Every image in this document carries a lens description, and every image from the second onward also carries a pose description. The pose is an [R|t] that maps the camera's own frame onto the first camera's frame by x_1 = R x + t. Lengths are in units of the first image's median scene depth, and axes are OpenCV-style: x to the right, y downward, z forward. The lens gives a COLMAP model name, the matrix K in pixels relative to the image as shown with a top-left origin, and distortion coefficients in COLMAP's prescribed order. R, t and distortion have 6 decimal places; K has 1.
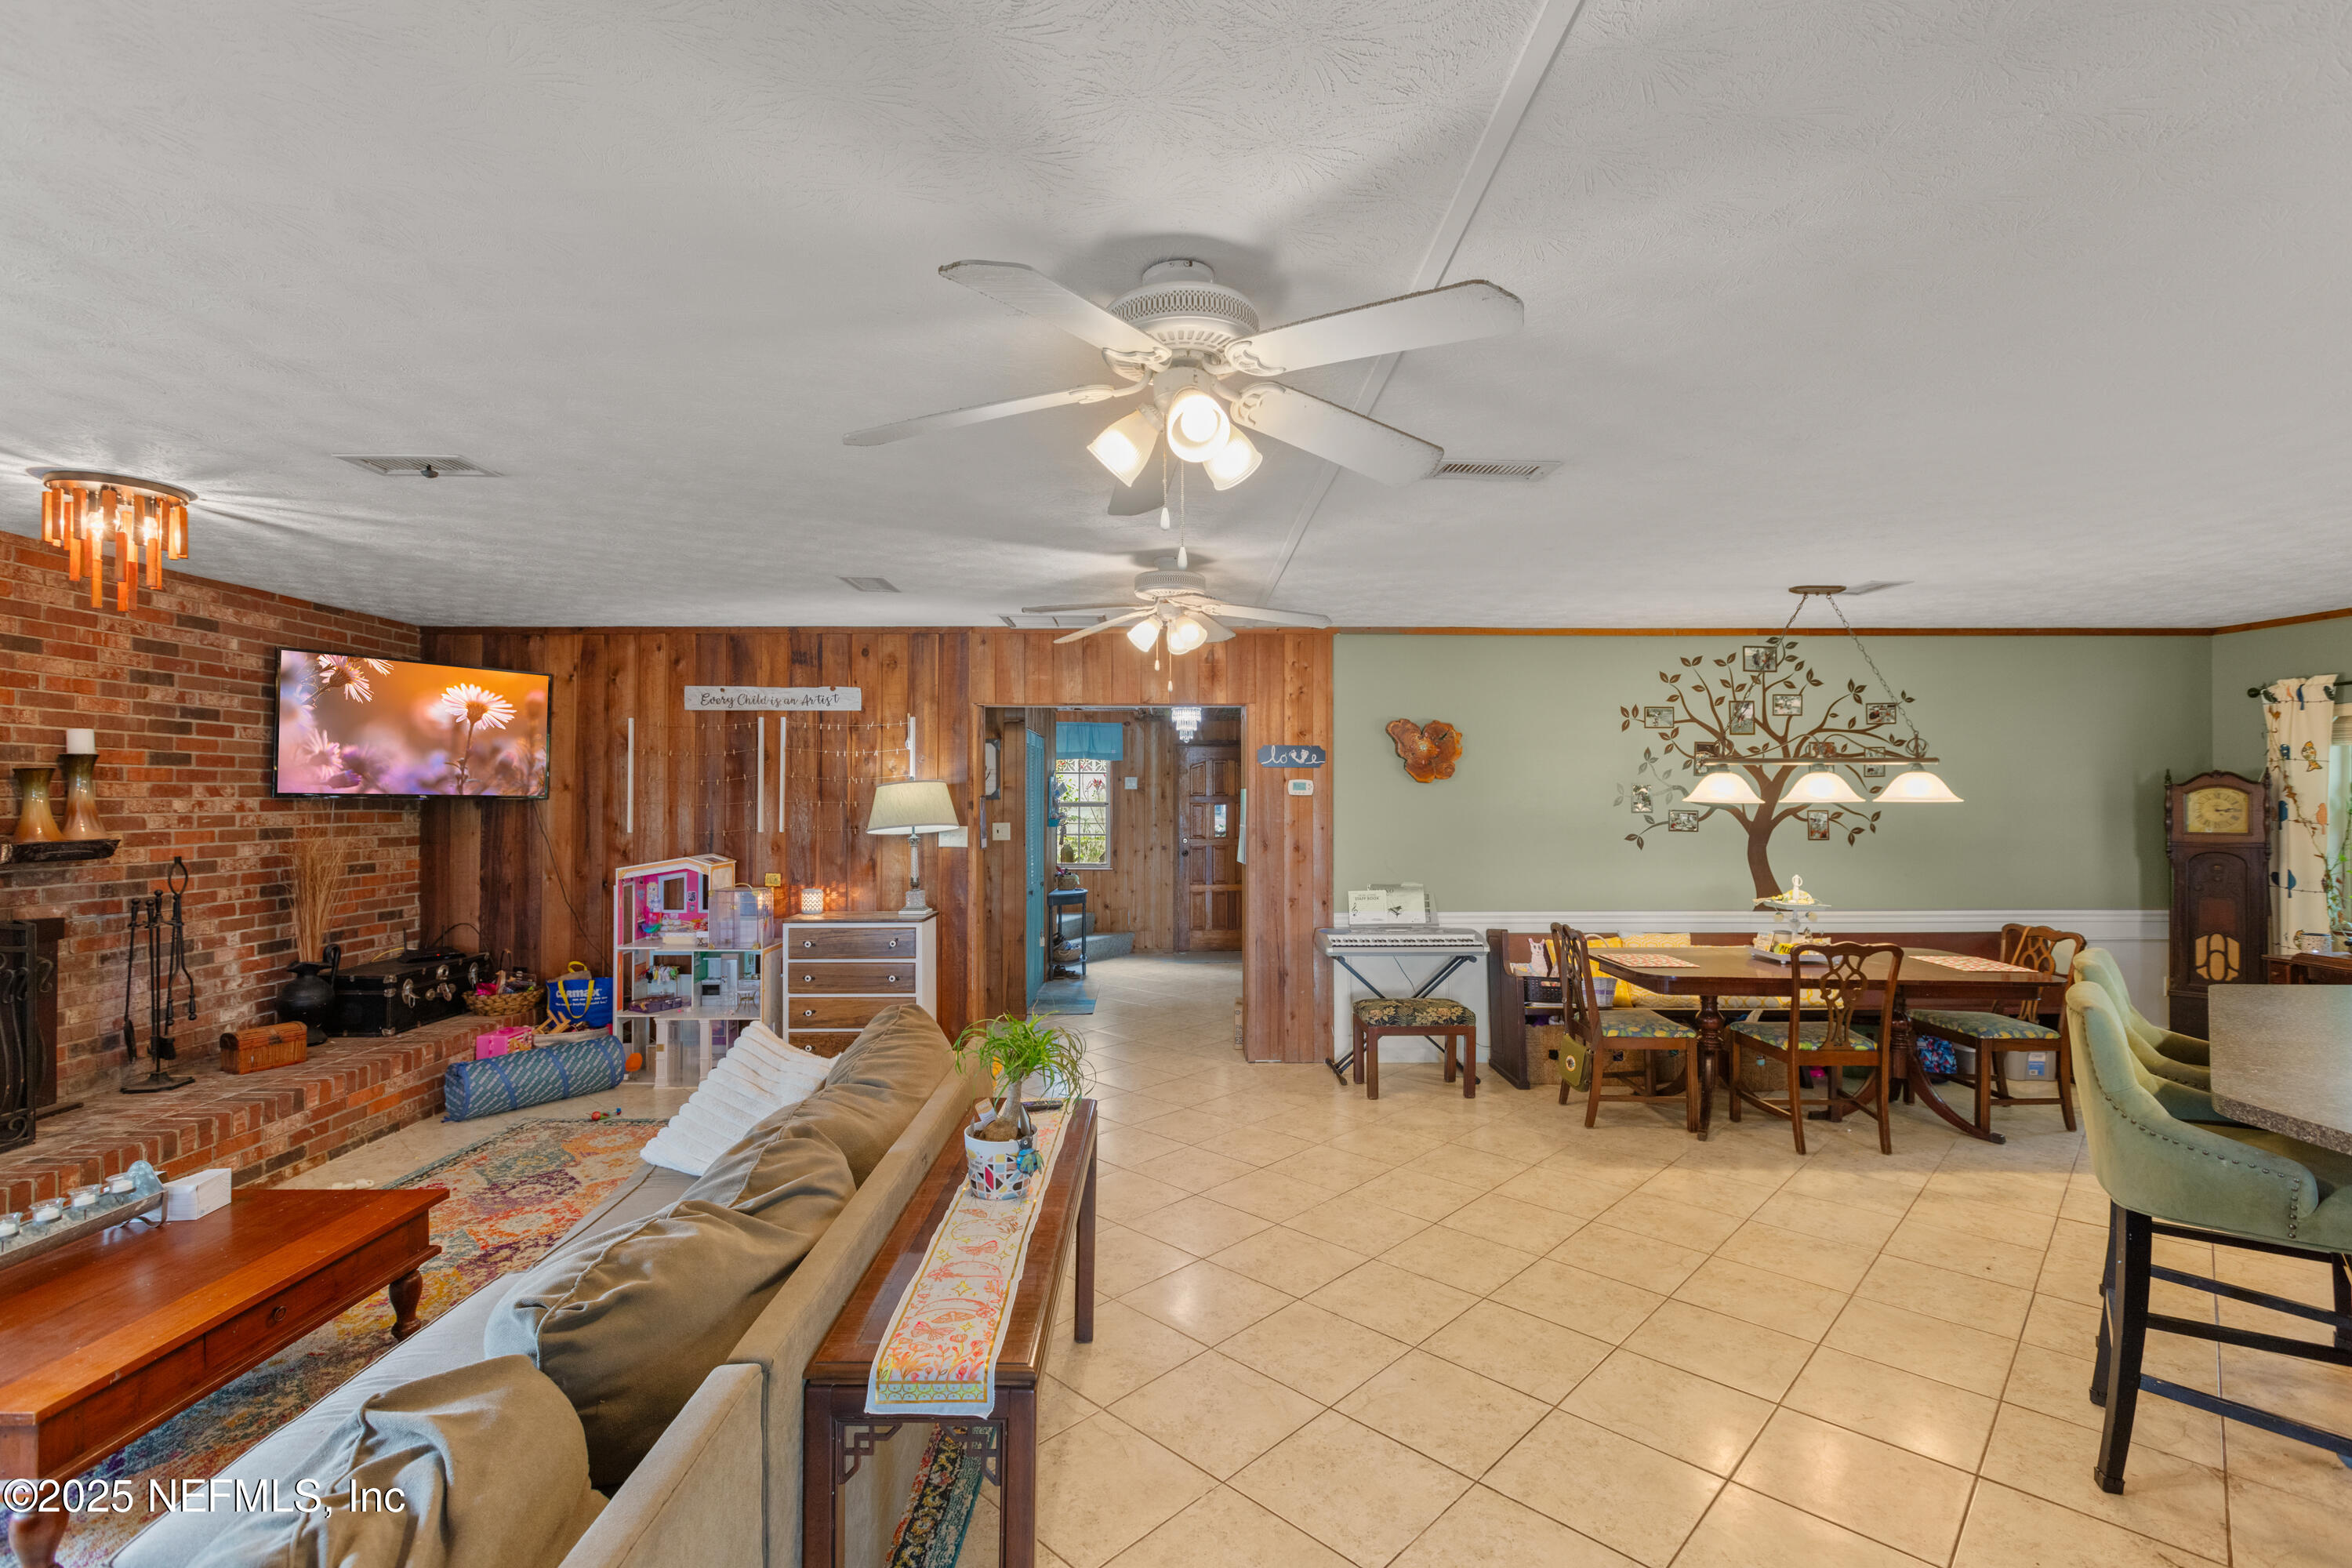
lens RADIAL K [[1080.2, 0, 1142.1], [0, 1080.2, 789.0], [0, 0, 1]] dist [-0.000697, 0.000270]
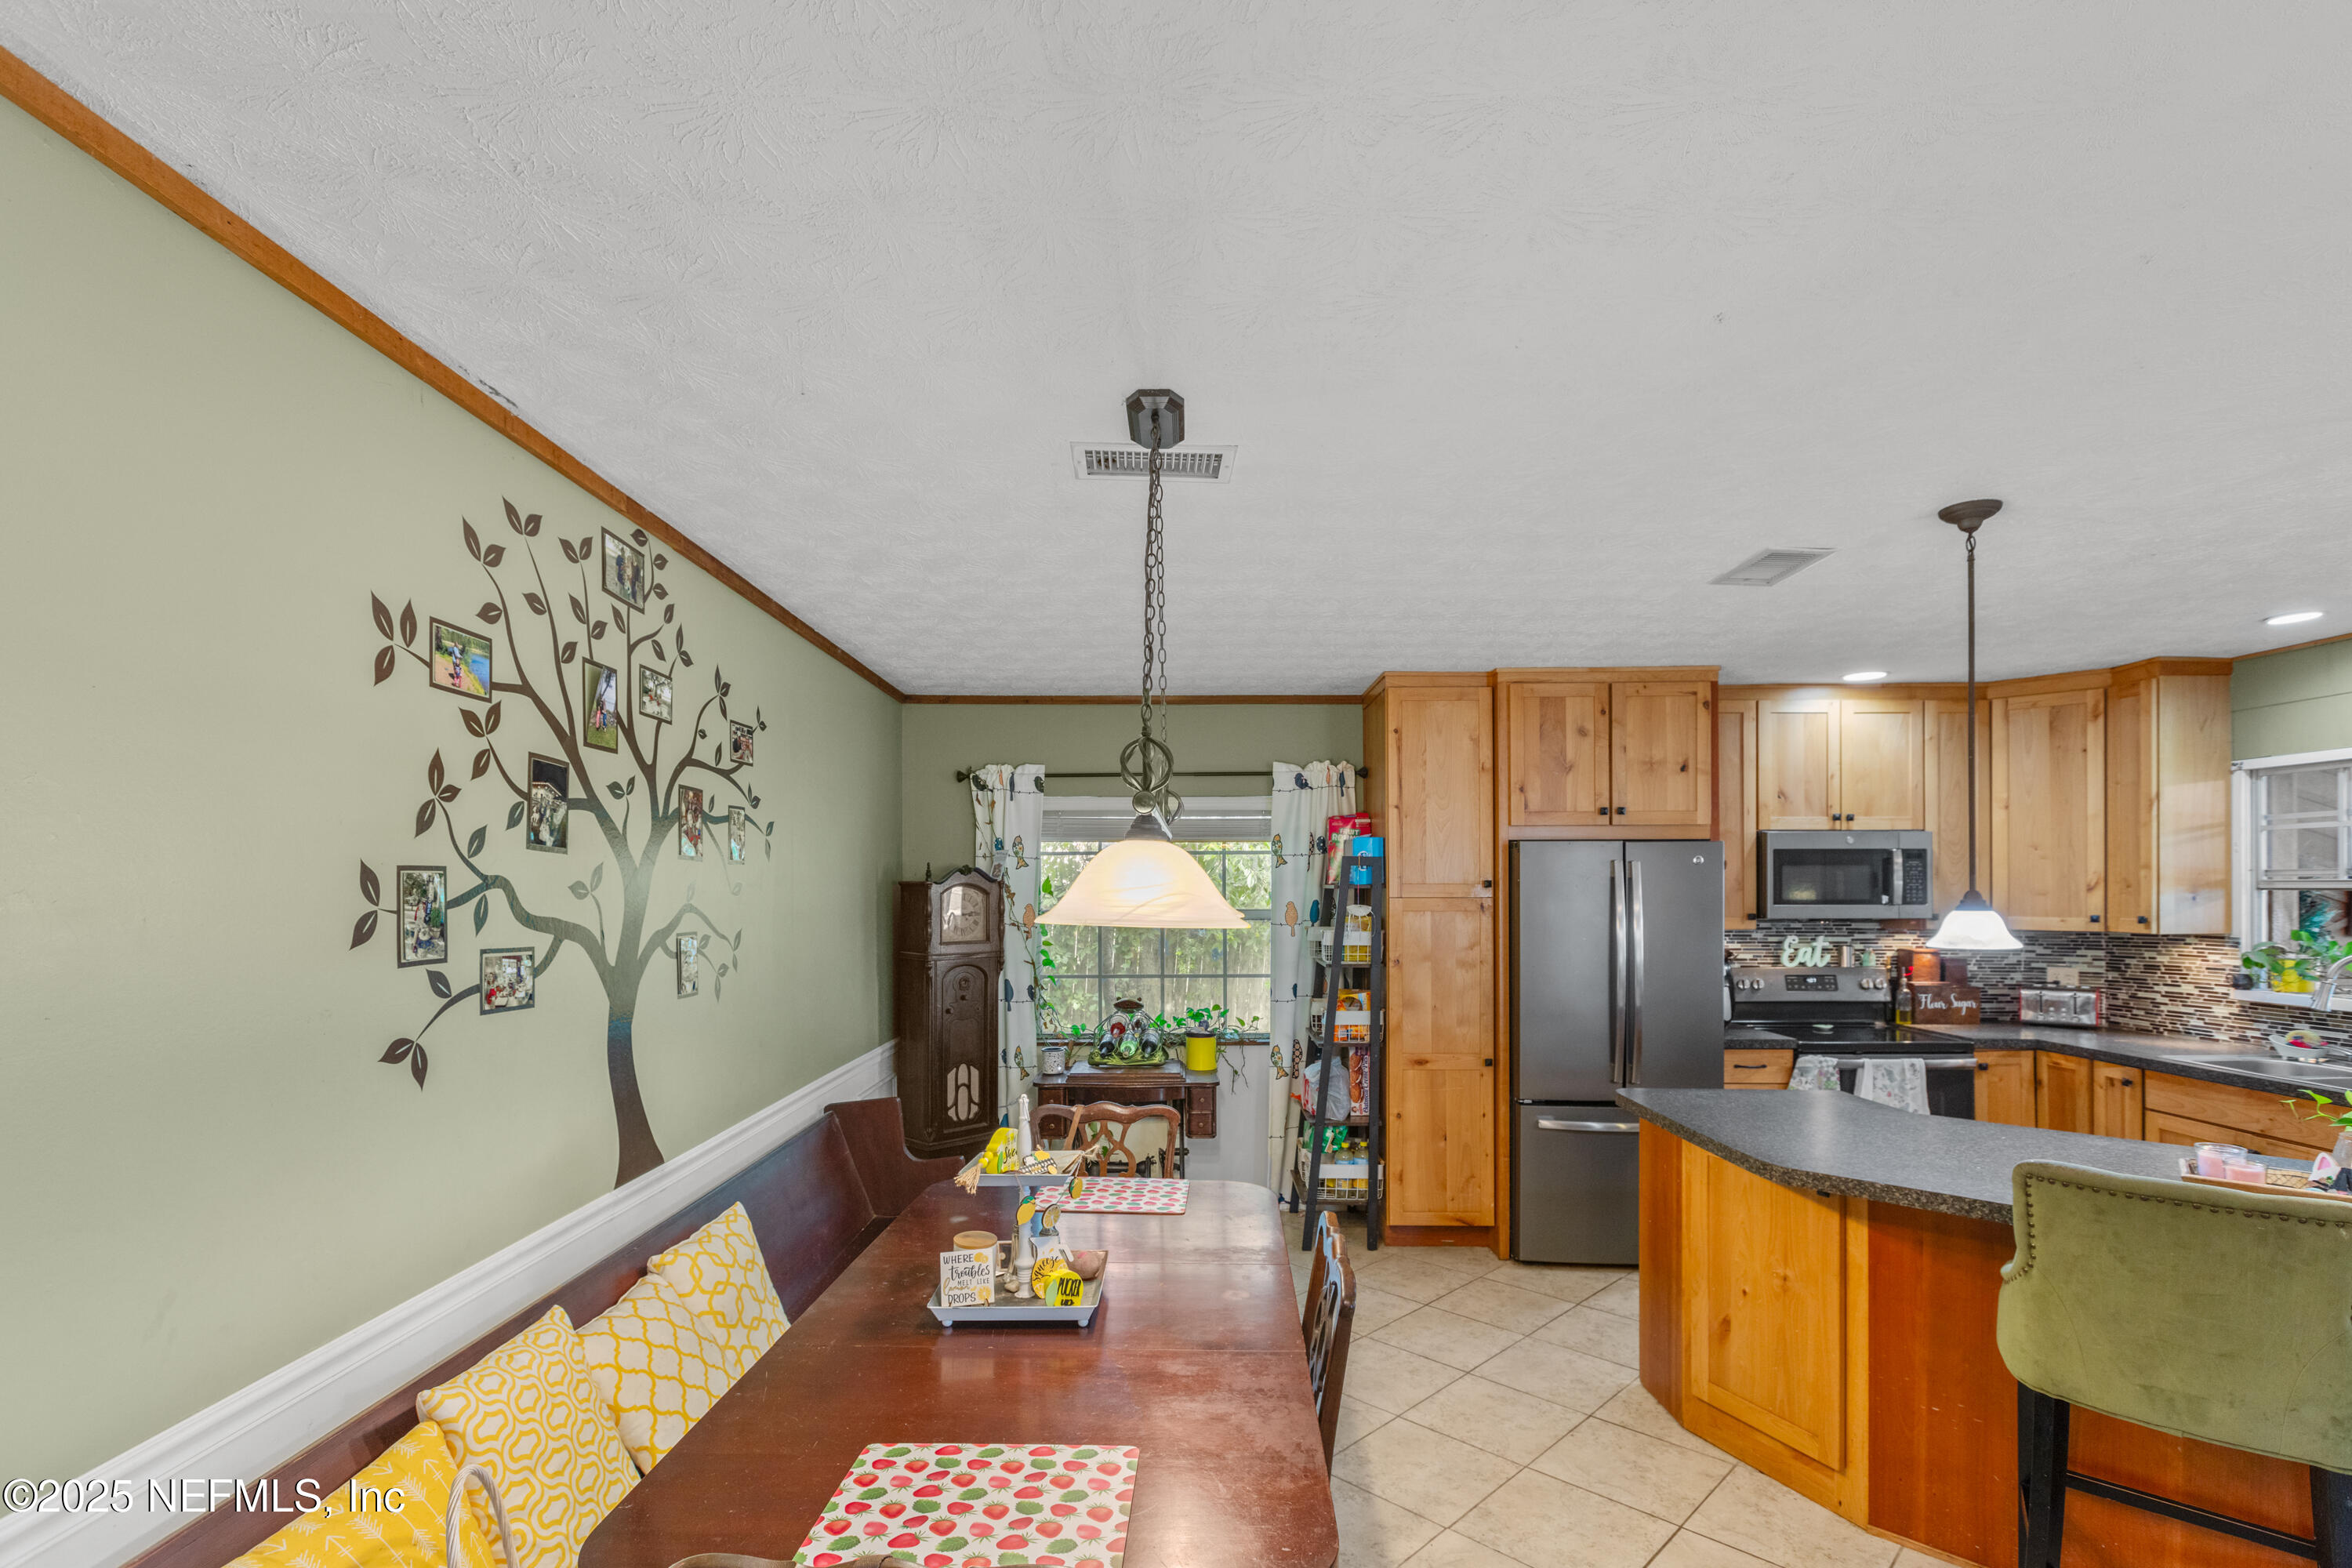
lens RADIAL K [[1080.2, 0, 1173.2], [0, 1080.2, 888.2], [0, 0, 1]] dist [-0.000697, 0.000270]
pose [[0.019321, 0.000882, 0.999813, 0.165331], [-0.004085, 0.999991, -0.000803, 0.000009], [-0.999805, -0.004069, 0.019324, 0.791552]]
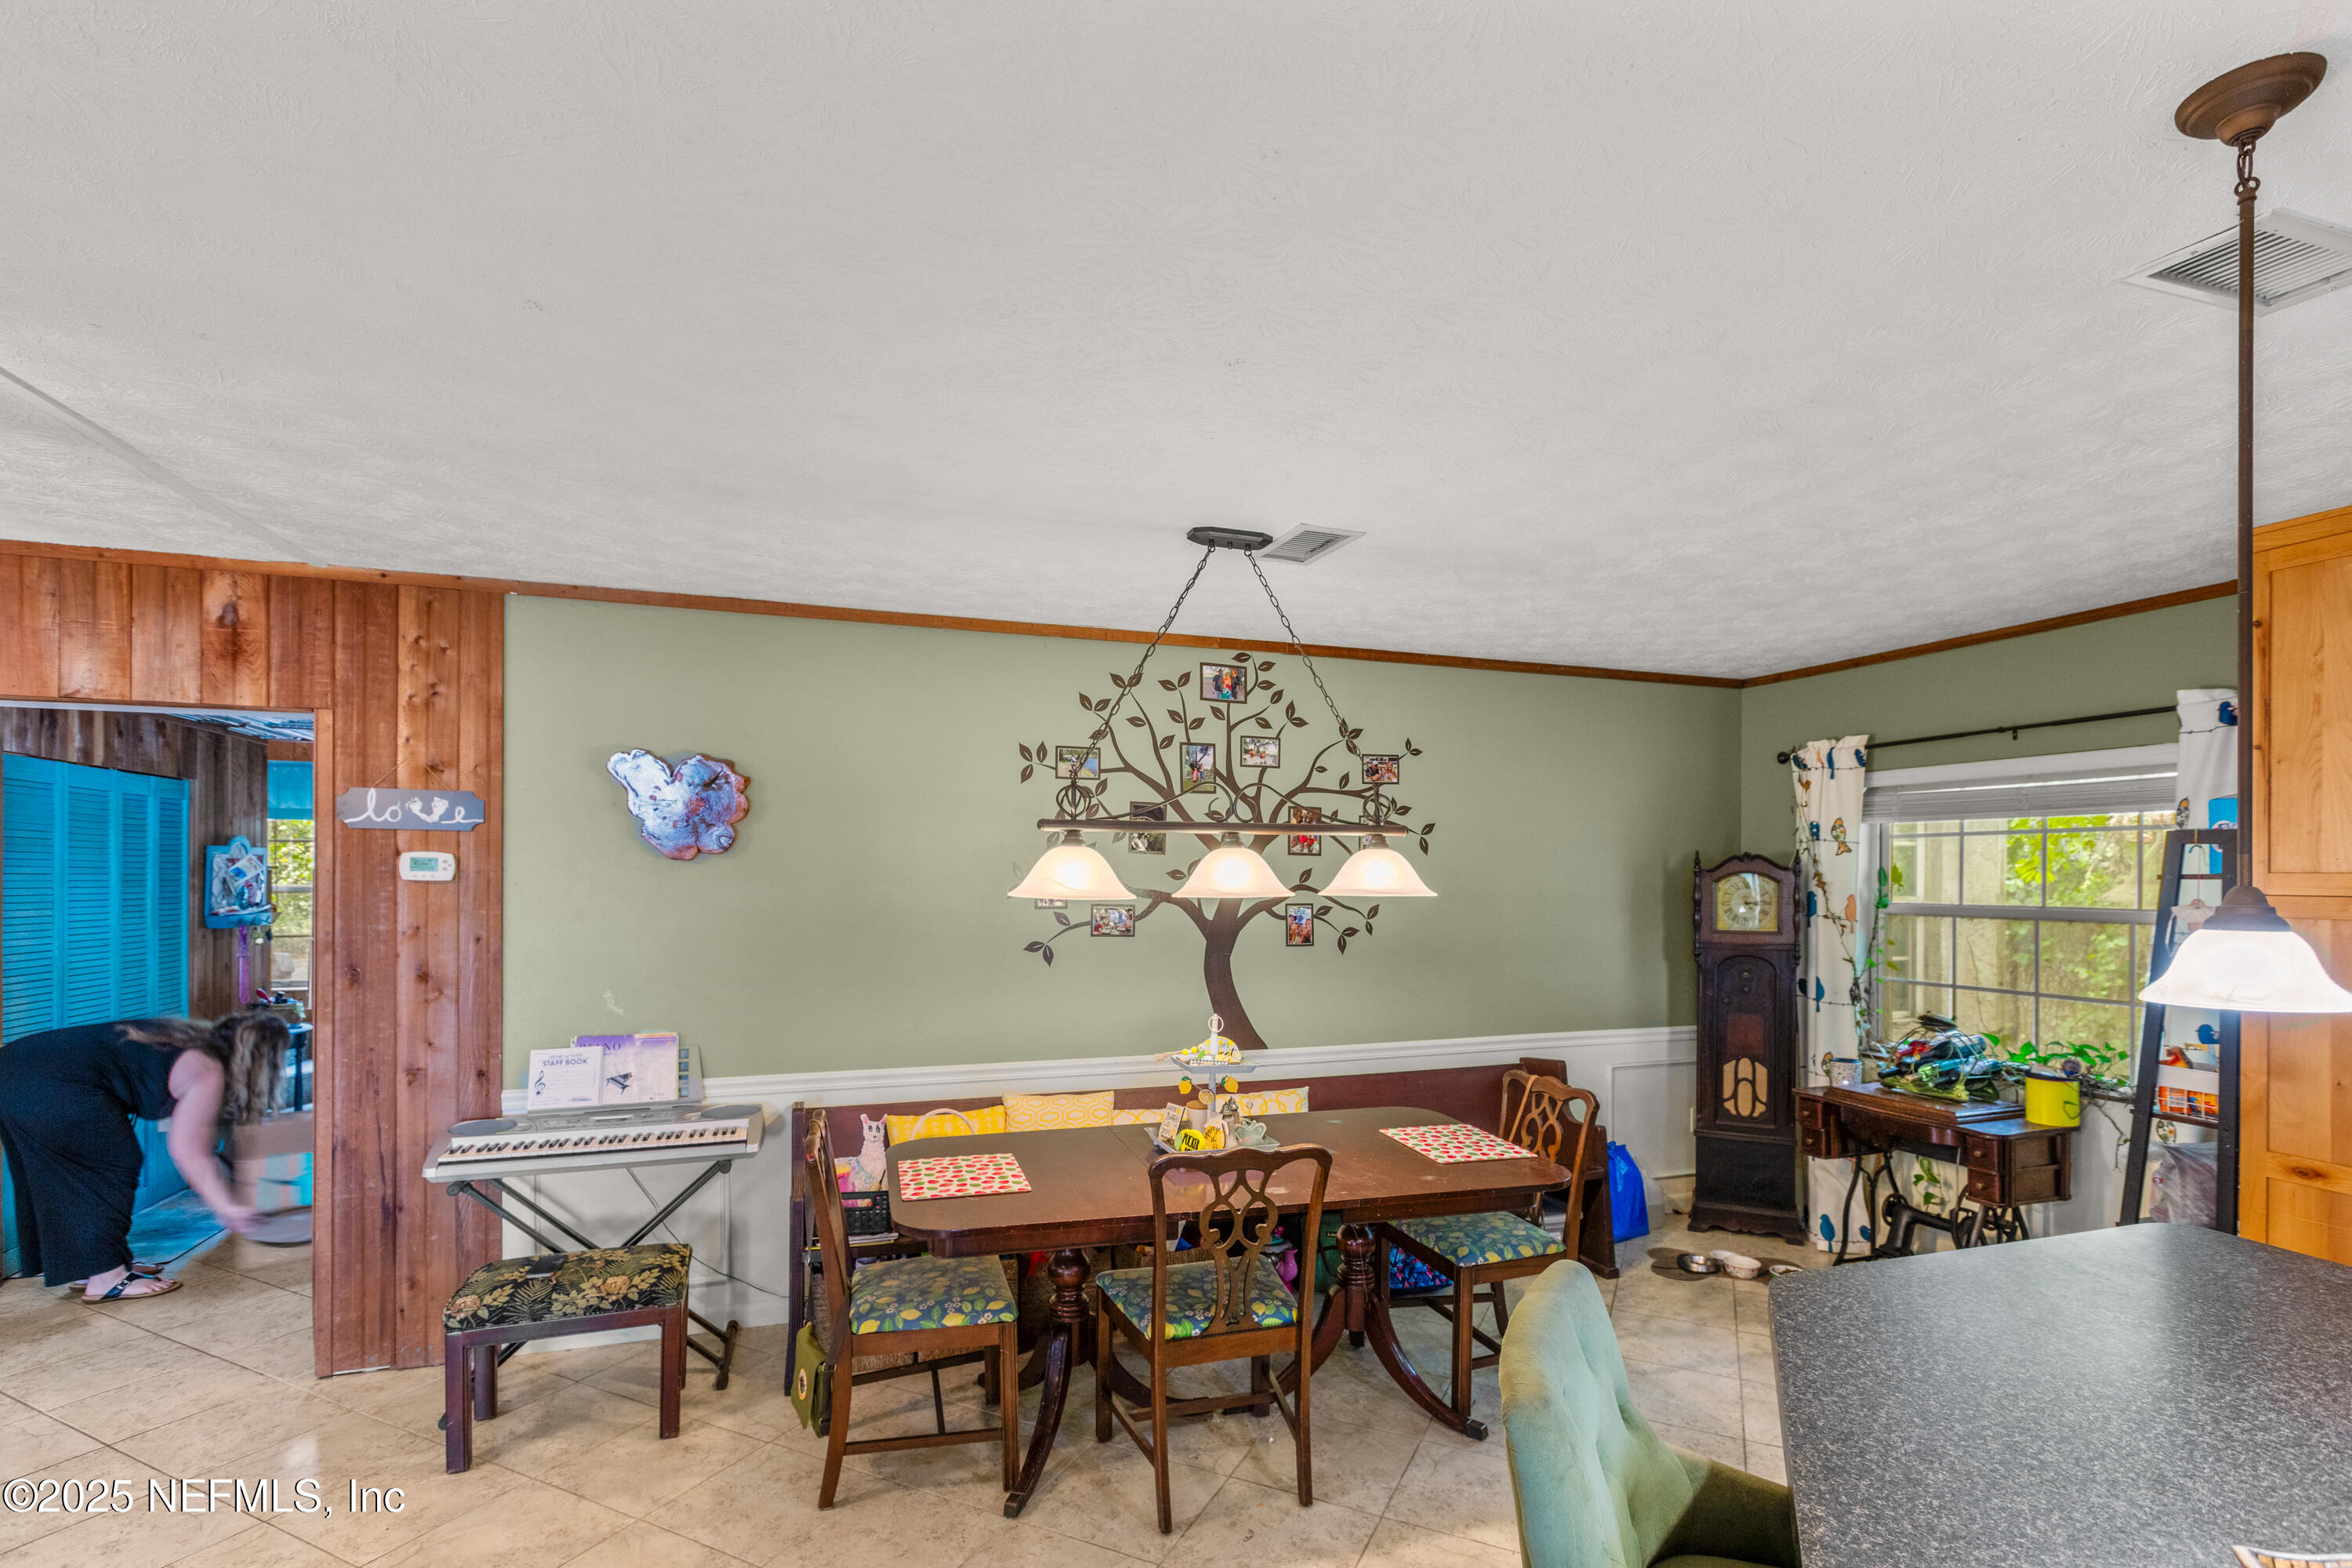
lens RADIAL K [[1080.2, 0, 1185.3], [0, 1080.2, 877.2], [0, 0, 1]] dist [-0.000697, 0.000270]
pose [[0.949271, 0.003742, 0.314437, 0.338024], [-0.006904, 0.999936, 0.008943, -0.003286], [-0.314383, -0.010660, 0.949236, 0.359498]]
